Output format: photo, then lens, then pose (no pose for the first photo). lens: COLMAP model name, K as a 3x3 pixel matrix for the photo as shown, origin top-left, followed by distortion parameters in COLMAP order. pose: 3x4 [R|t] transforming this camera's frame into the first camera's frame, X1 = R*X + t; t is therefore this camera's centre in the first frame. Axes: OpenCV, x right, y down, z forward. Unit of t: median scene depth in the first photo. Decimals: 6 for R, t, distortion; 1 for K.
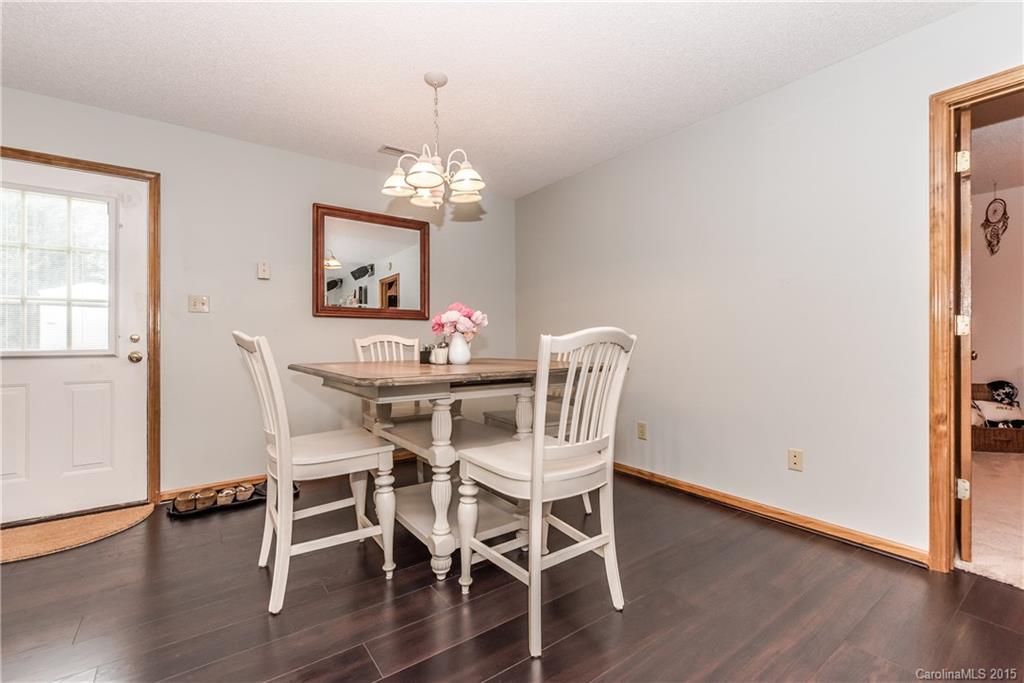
lens RADIAL K [[436.0, 0, 500.4], [0, 436.0, 337.5], [0, 0, 1]] dist [-0.000925, -0.000129]
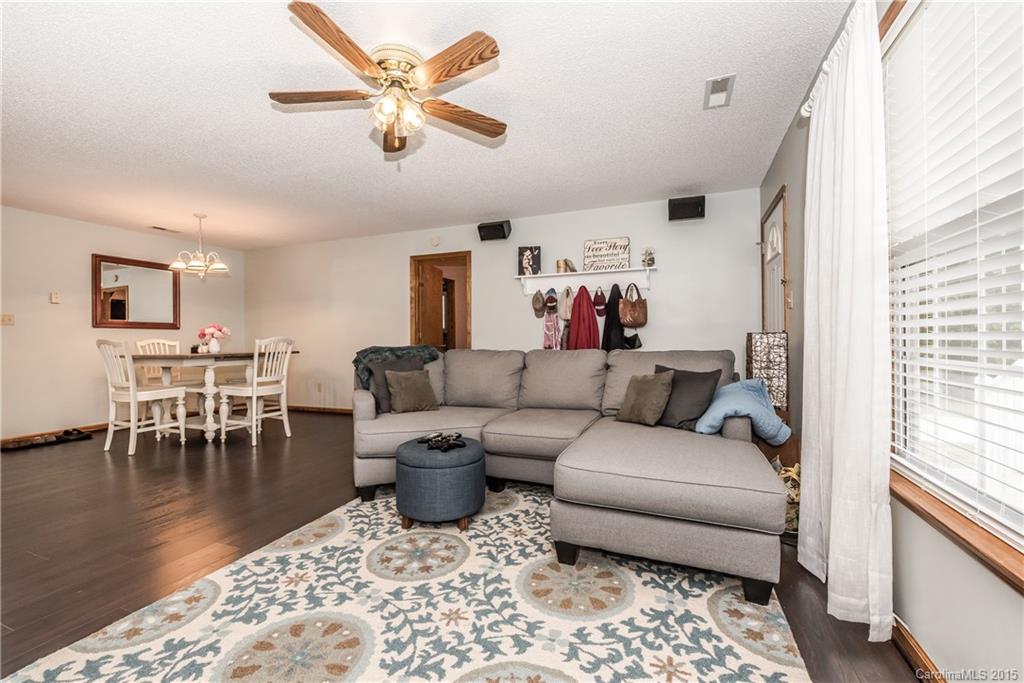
lens RADIAL K [[448.2, 0, 496.7], [0, 448.2, 338.0], [0, 0, 1]] dist [-0.000219, -0.000315]
pose [[0.853781, -0.002764, 0.520625, -0.058561], [0.004553, 0.999987, -0.002159, -0.001007], [-0.520612, 0.004213, 0.853783, -1.539547]]
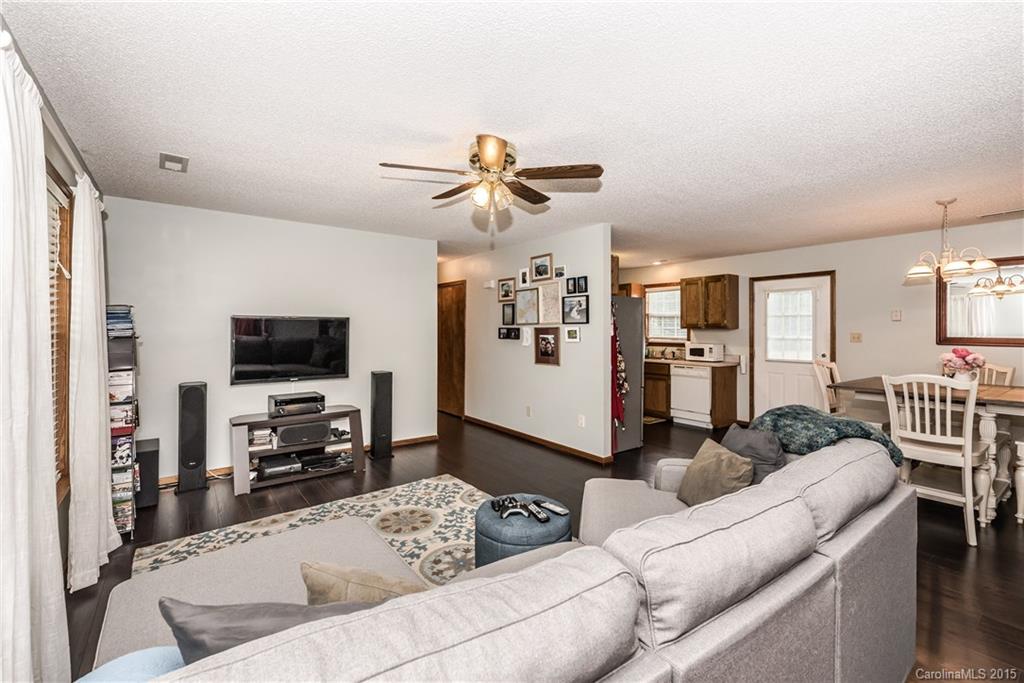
lens RADIAL K [[446.3, 0, 512.0], [0, 446.3, 326.8], [0, 0, 1]] dist [-0.002422, 0.000691]
pose [[0.024667, -0.002438, -0.999693, 1.401200], [0.001248, 0.999996, -0.002408, -0.152897], [0.999695, -0.001188, 0.024670, -0.573711]]
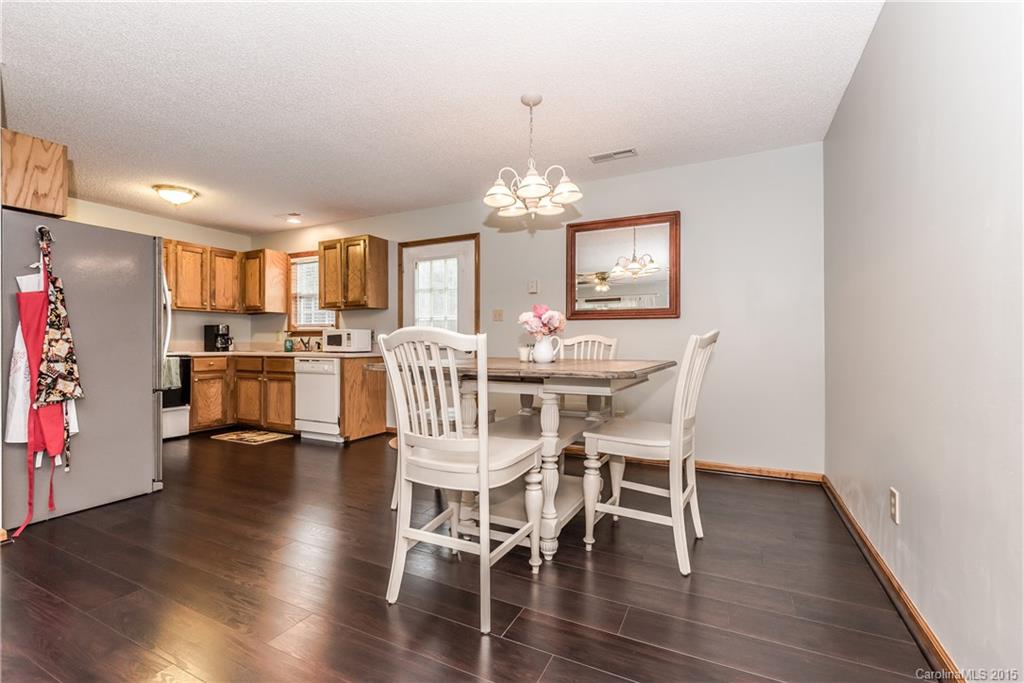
lens RADIAL K [[441.0, 0, 515.8], [0, 441.0, 336.7], [0, 0, 1]] dist [0.001780, 0.000259]
pose [[0.470965, -0.005771, -0.882133, 0.814820], [0.004690, 0.999981, -0.004038, 0.001749], [0.882139, -0.002235, 0.470983, 0.462569]]
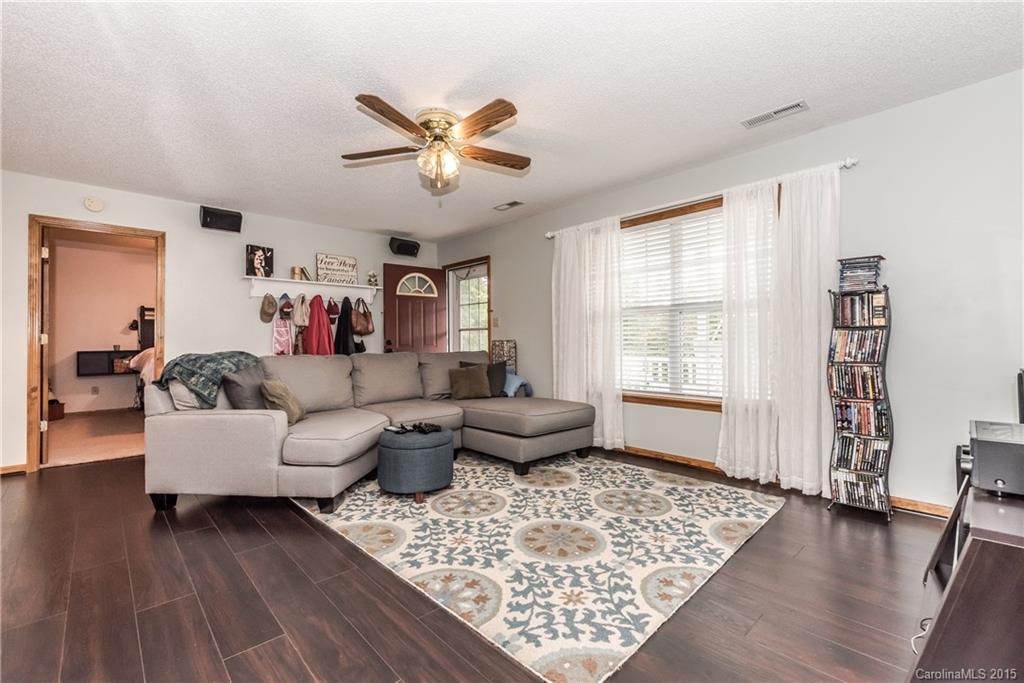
lens RADIAL K [[441.0, 0, 515.8], [0, 441.0, 336.7], [0, 0, 1]] dist [0.001780, 0.000259]
pose [[-0.139955, 0.016296, 0.990024, -0.938842], [0.005651, 0.999861, -0.015659, 0.001519], [-0.990142, 0.003403, -0.140027, -0.633508]]
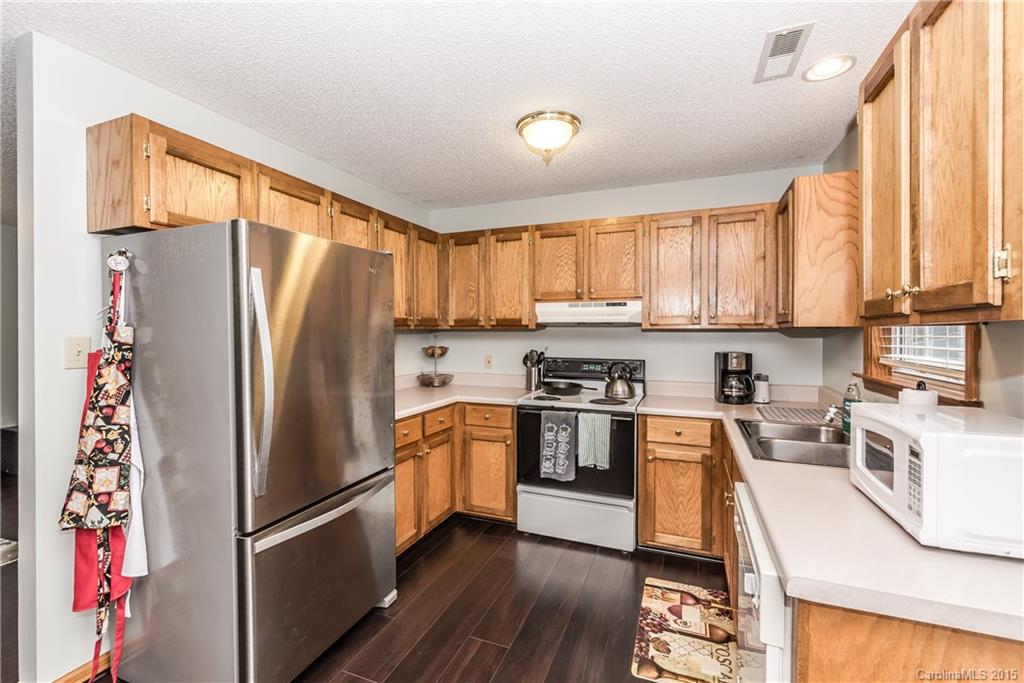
lens RADIAL K [[441.0, 0, 515.8], [0, 441.0, 336.7], [0, 0, 1]] dist [0.001780, 0.000259]
pose [[-0.838161, 0.007762, -0.545368, -0.826863], [0.003877, 0.999958, 0.008274, -0.137248], [0.545409, 0.004820, -0.838156, 0.890311]]
